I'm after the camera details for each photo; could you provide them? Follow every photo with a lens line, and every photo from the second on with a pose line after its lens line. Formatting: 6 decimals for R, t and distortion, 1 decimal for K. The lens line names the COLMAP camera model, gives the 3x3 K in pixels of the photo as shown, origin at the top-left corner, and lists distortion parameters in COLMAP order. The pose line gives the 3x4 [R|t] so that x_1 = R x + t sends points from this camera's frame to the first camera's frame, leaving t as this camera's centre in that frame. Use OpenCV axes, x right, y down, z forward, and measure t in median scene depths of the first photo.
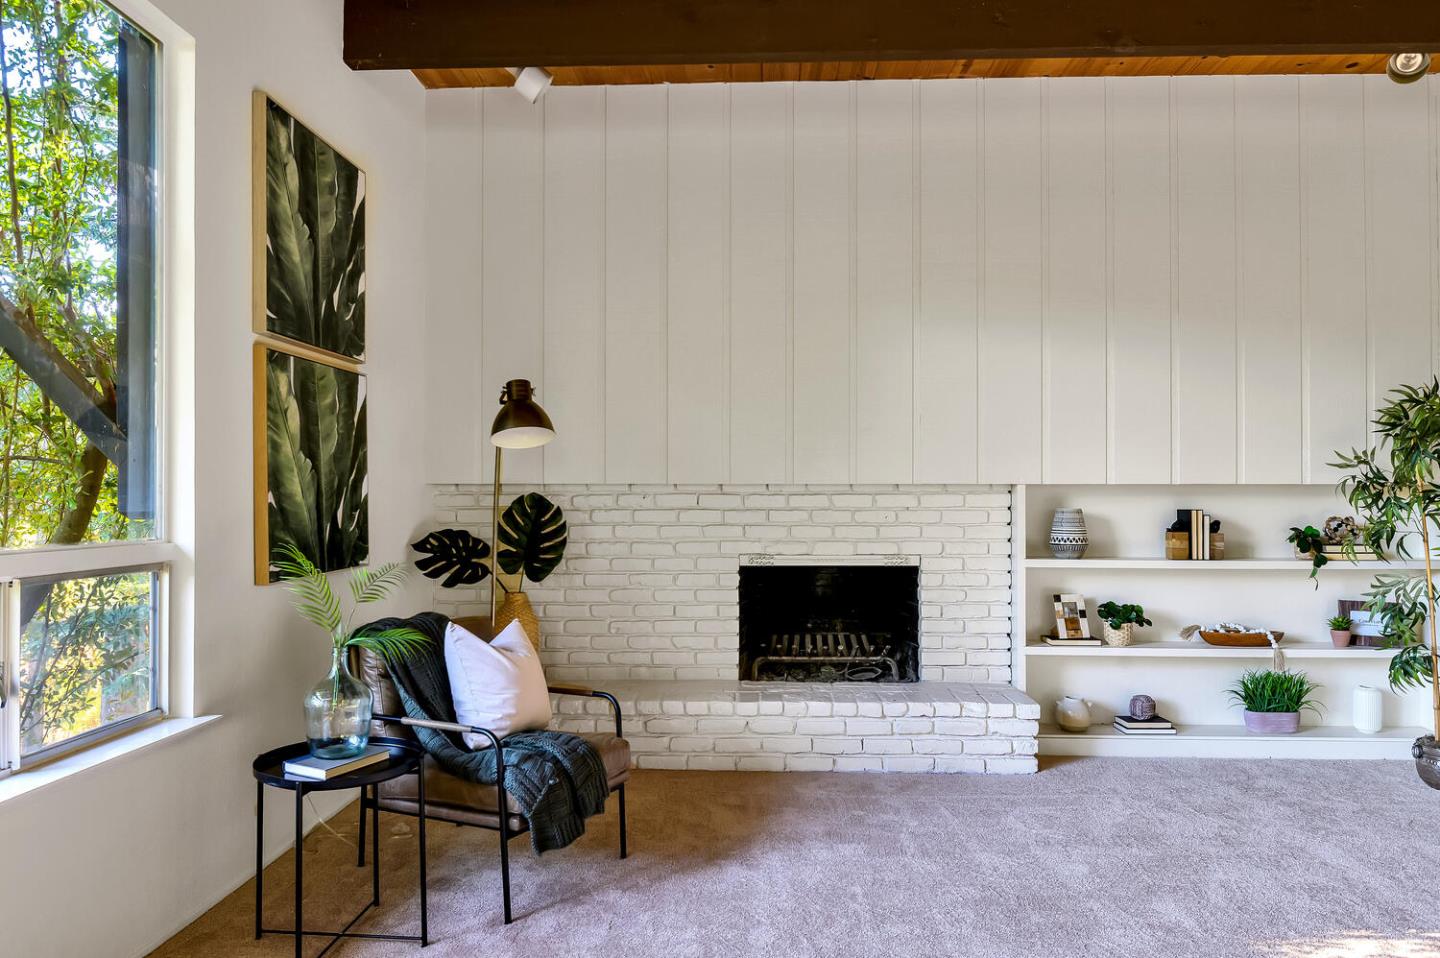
lens RADIAL K [[959.1, 0, 715.3], [0, 959.1, 480.2], [0, 0, 1]] dist [-0.023980, -0.000579]
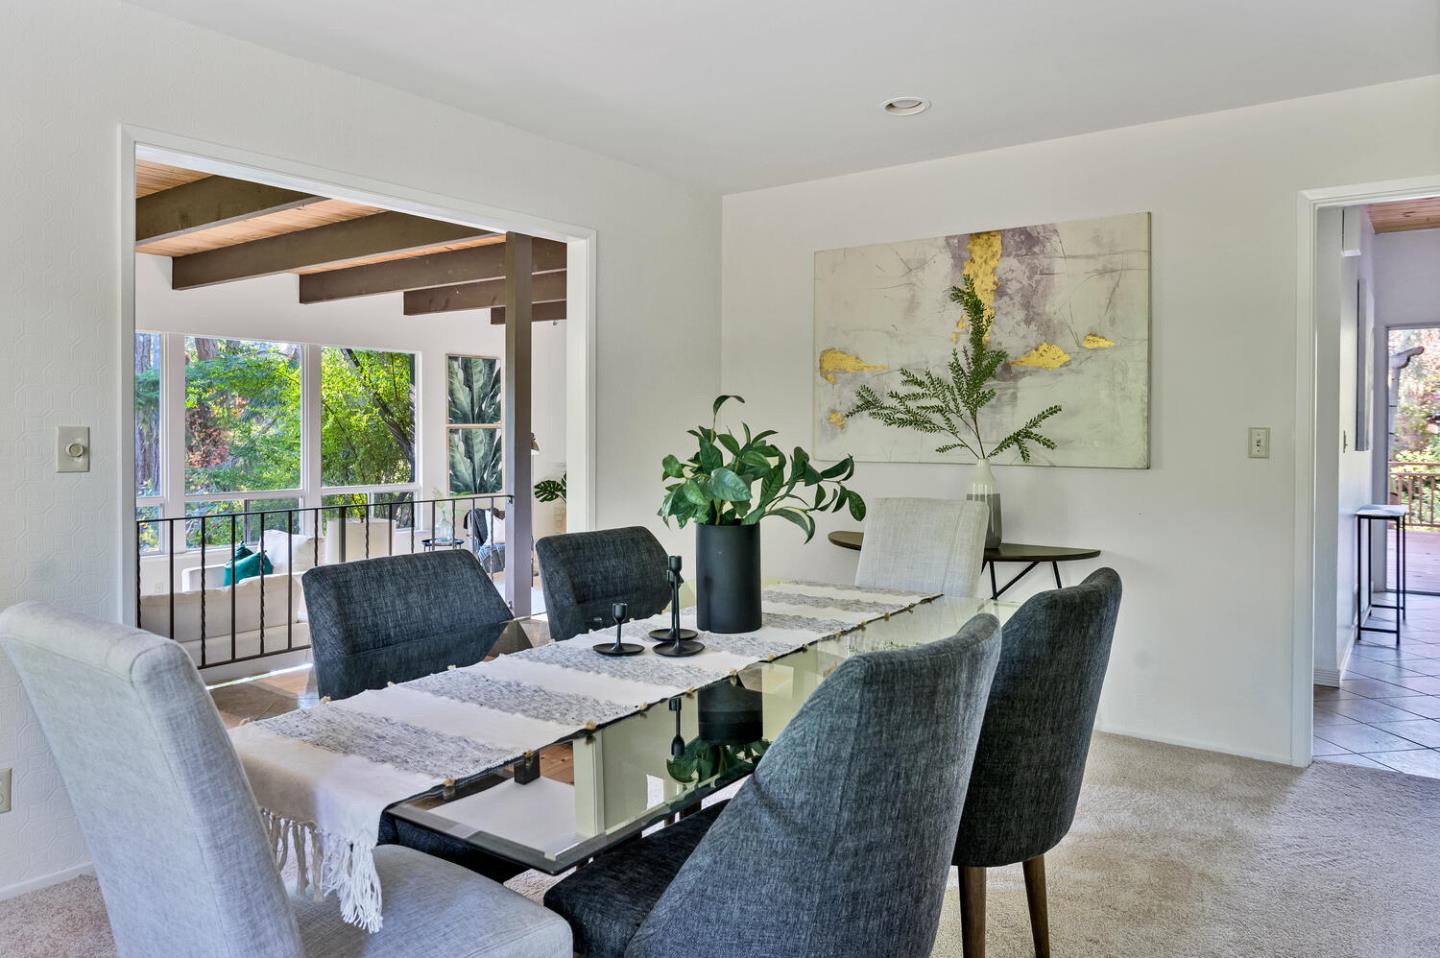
lens RADIAL K [[966.4, 0, 705.4], [0, 966.4, 443.6], [0, 0, 1]] dist [-0.005525, -0.000737]
pose [[0.832718, 0.013319, -0.553536, 1.629306], [0.003899, 0.999545, 0.029917, -0.134156], [0.553683, -0.027070, 0.832287, -1.020923]]
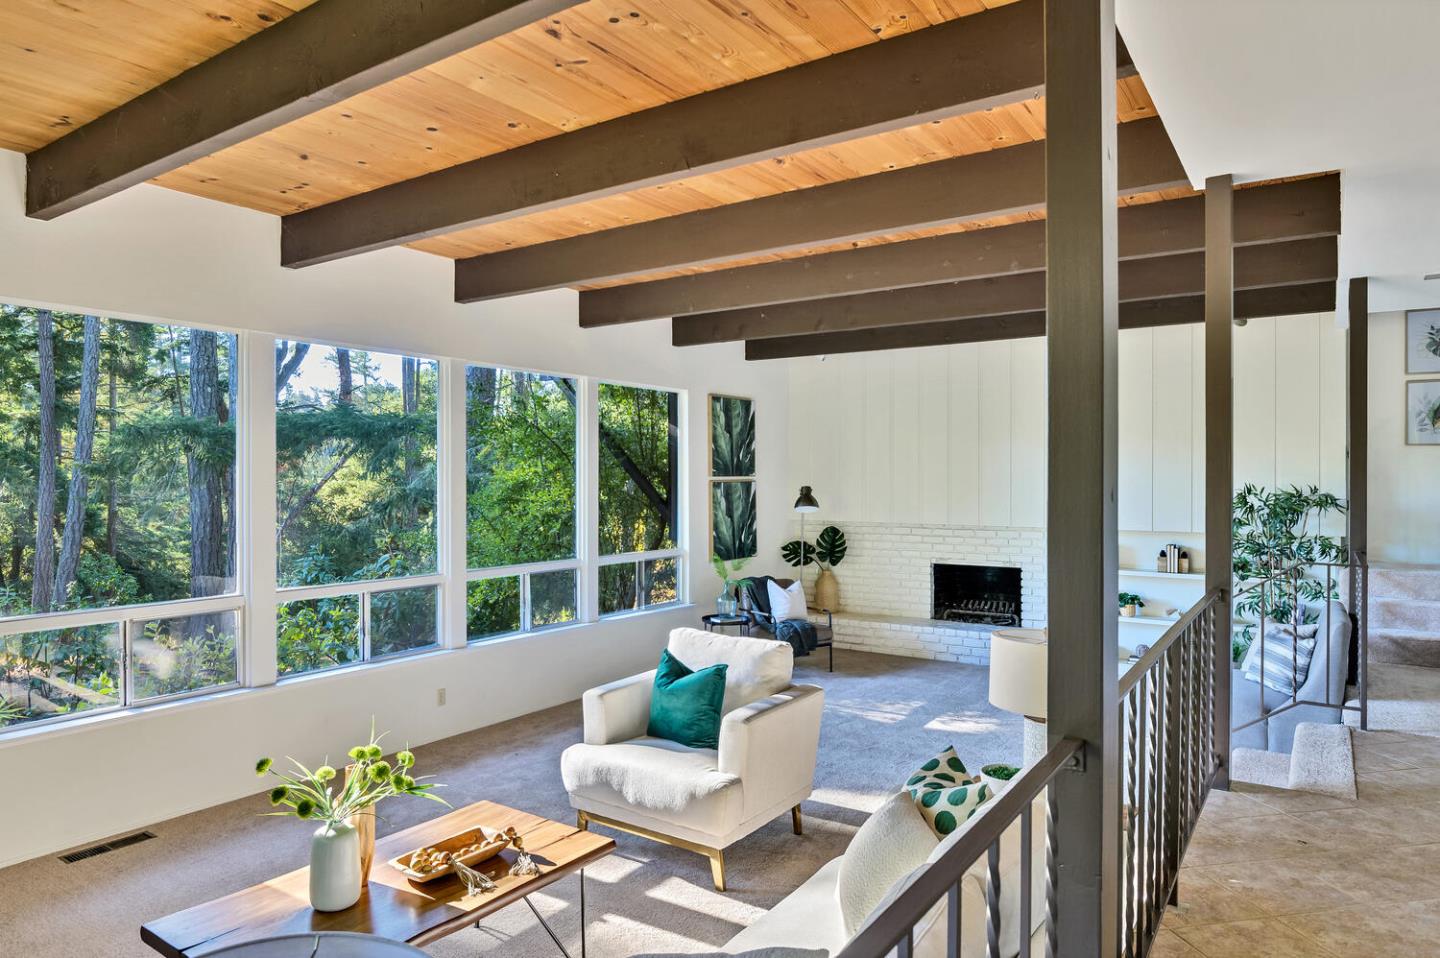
lens RADIAL K [[884.2, 0, 718.0], [0, 884.2, 477.2], [0, 0, 1]] dist [0.007125, -0.000140]
pose [[0.857575, 0.000950, -0.514358, 0.676124], [0.006902, 0.999887, 0.013354, -0.136800], [0.514313, -0.015002, 0.857472, -0.949311]]
